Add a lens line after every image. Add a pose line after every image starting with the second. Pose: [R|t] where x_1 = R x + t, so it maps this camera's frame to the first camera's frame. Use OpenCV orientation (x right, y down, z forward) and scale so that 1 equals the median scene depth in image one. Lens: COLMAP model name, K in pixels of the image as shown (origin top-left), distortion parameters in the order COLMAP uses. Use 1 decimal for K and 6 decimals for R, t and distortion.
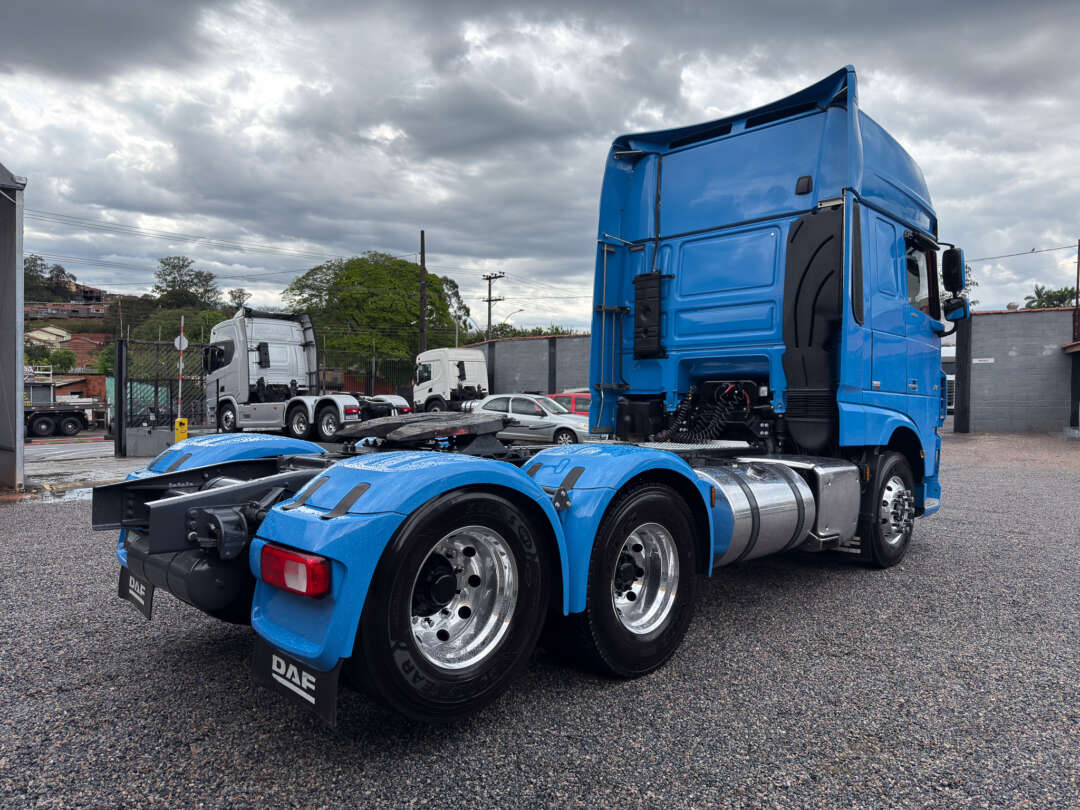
lens RADIAL K [[748.5, 0, 540.0], [0, 748.5, 405.0], [0, 0, 1]] dist [0.136792, -0.231158]
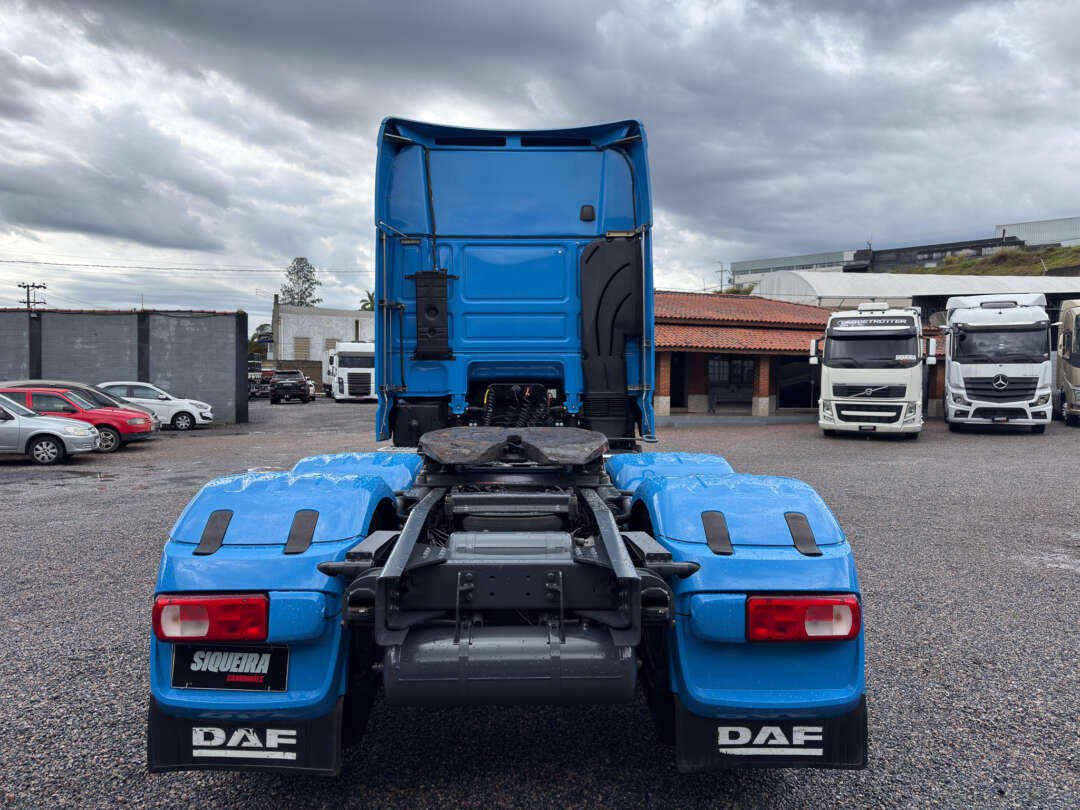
lens RADIAL K [[748.5, 0, 540.0], [0, 748.5, 405.0], [0, 0, 1]] dist [0.136792, -0.231158]
pose [[0.696460, -0.022906, 0.717230, -0.455377], [0.012892, 0.999728, 0.019410, -0.021070], [-0.717480, -0.004272, 0.696566, 0.232021]]
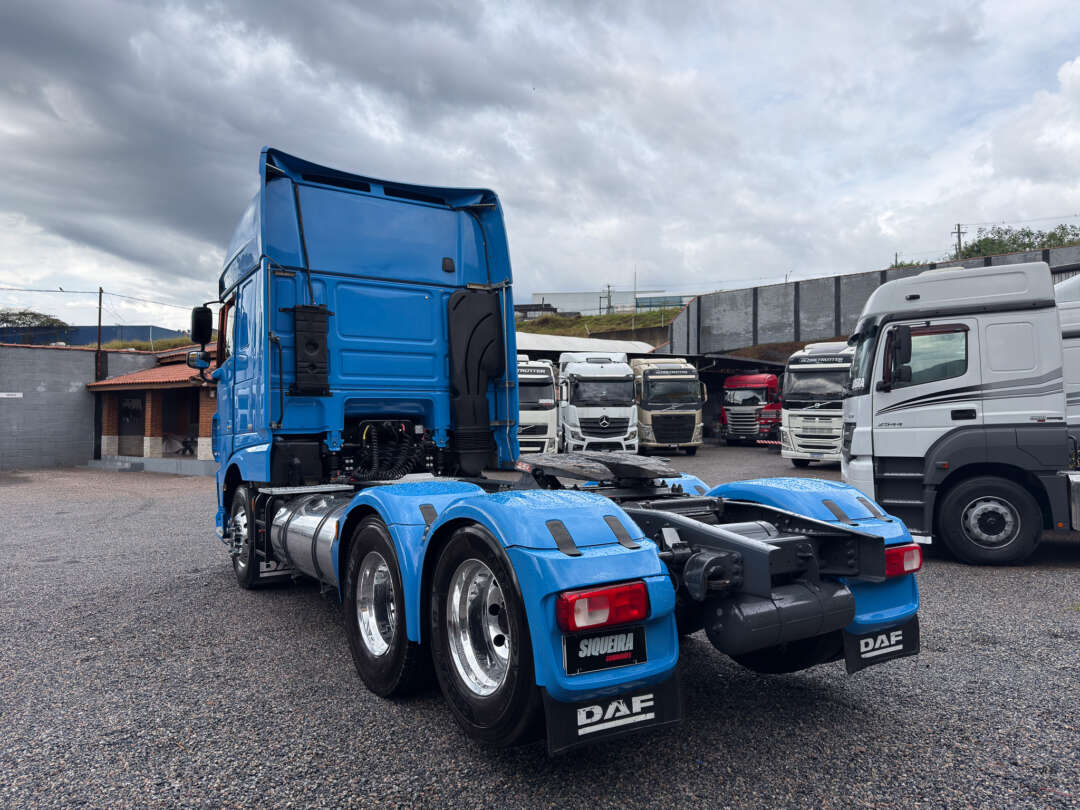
lens RADIAL K [[748.5, 0, 540.0], [0, 748.5, 405.0], [0, 0, 1]] dist [0.136792, -0.231158]
pose [[0.211370, 0.021922, 0.977160, -0.723491], [0.021966, 0.999389, -0.027173, -0.018574], [-0.977159, 0.027207, 0.210759, 0.525523]]
